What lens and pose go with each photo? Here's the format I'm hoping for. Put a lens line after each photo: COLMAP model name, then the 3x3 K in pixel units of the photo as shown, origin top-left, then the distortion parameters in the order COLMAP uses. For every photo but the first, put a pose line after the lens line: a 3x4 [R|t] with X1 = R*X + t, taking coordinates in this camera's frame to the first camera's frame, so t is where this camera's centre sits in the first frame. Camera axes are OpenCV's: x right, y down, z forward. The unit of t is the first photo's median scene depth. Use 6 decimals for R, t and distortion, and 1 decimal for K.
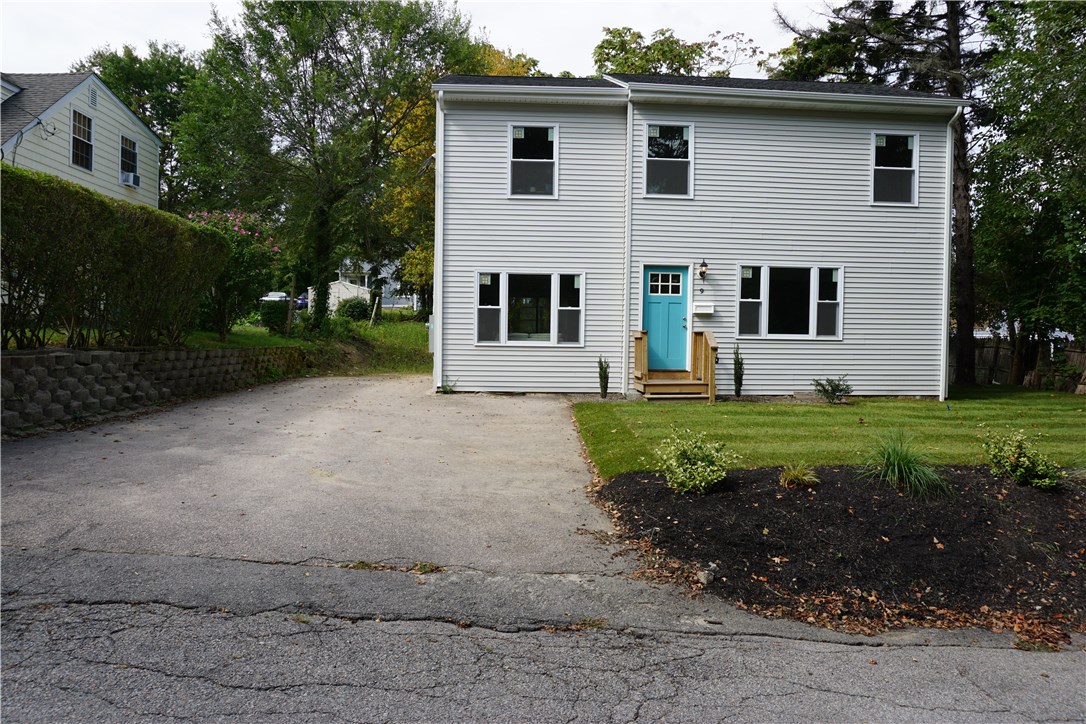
lens RADIAL K [[723.9, 0, 544.0], [0, 723.9, 362.6], [0, 0, 1]] dist [-0.067822, 0.031706]
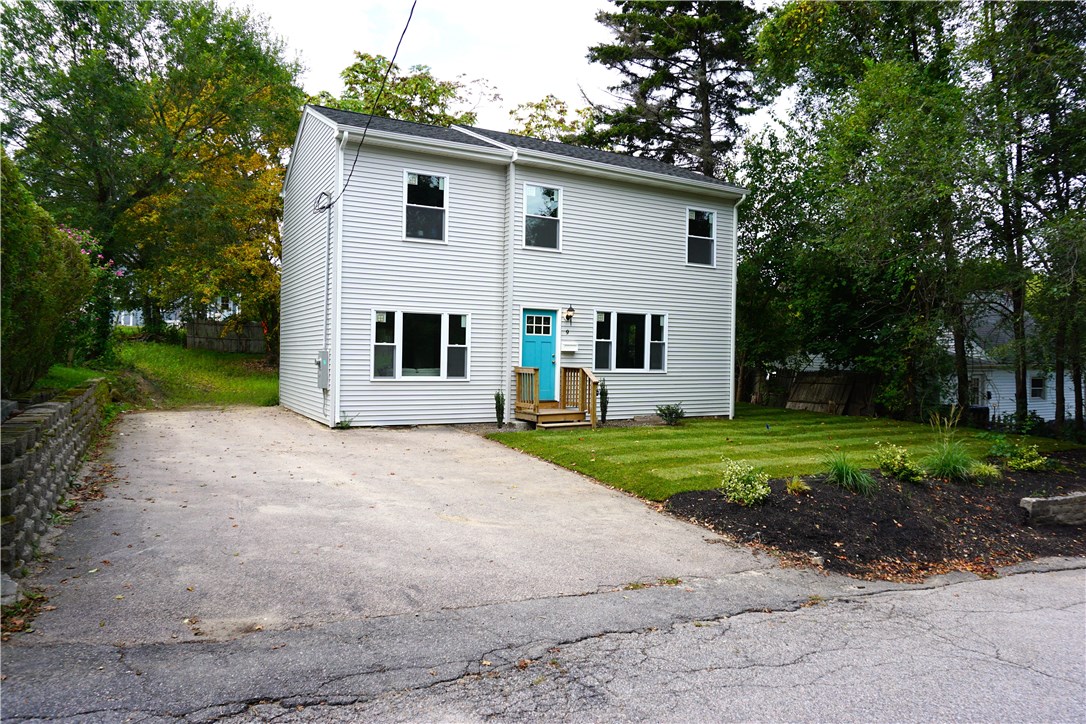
lens RADIAL K [[720.0, 0, 541.7], [0, 720.0, 365.5], [0, 0, 1]] dist [-0.062052, 0.040561]
pose [[0.898887, -0.002885, 0.438171, -0.326218], [0.009006, 0.999889, -0.011893, -0.031828], [-0.438088, 0.014636, 0.898813, -0.024034]]
